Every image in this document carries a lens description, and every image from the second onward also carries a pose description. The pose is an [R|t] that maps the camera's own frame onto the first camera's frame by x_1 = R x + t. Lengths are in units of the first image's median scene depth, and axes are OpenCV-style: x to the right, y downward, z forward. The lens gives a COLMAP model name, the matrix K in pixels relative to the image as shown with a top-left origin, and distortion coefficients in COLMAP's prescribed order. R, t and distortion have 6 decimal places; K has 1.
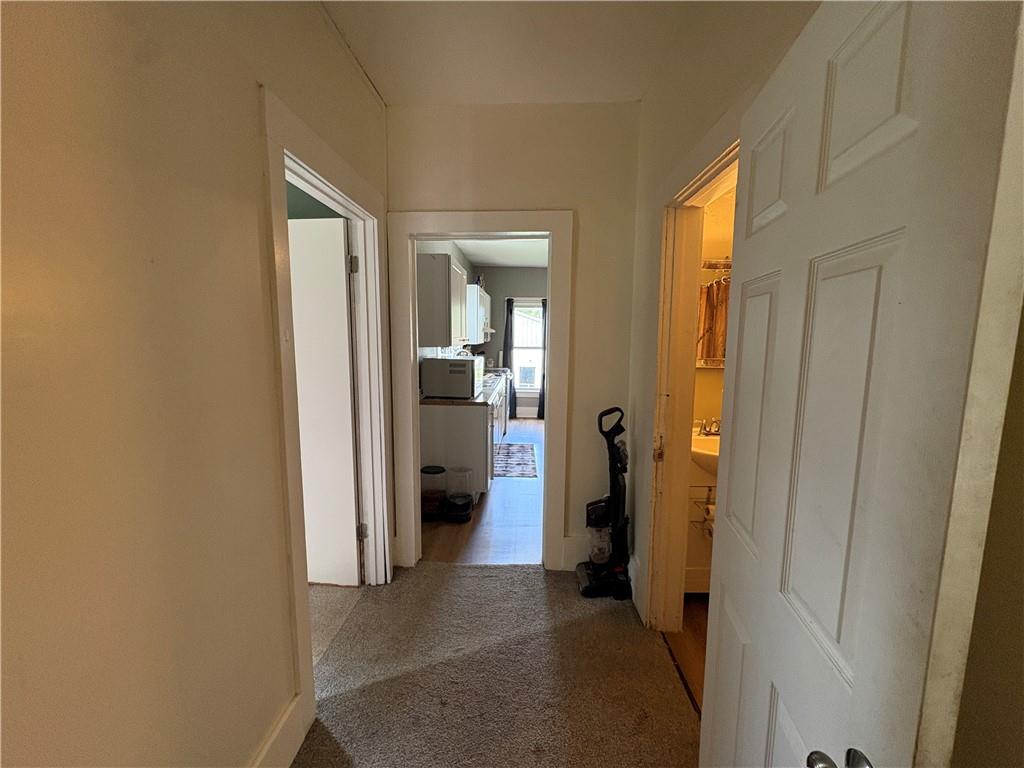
lens RADIAL K [[408.9, 0, 510.2], [0, 408.9, 385.1], [0, 0, 1]] dist [0.002009, 0.000285]
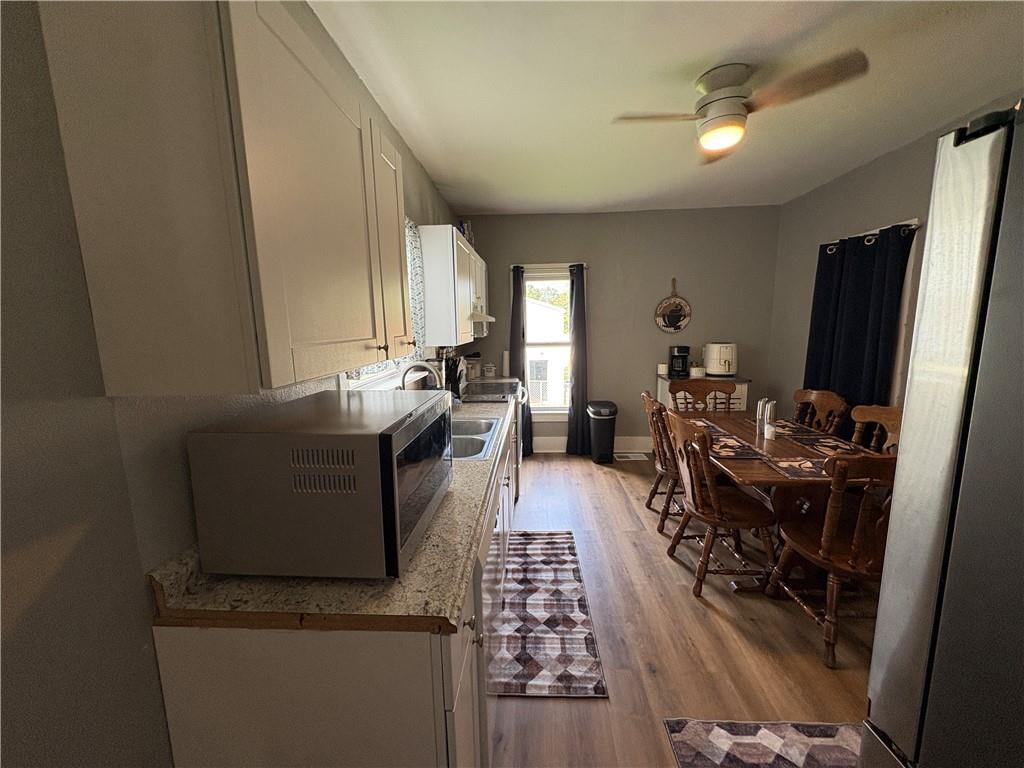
lens RADIAL K [[408.9, 0, 512.2], [0, 408.9, 381.1], [0, 0, 1]] dist [0.002009, 0.000285]
pose [[0.999316, -0.032194, -0.018213, -0.003687], [0.032490, 0.999341, 0.016170, -0.050910], [0.017680, -0.016750, 0.999703, 0.404532]]
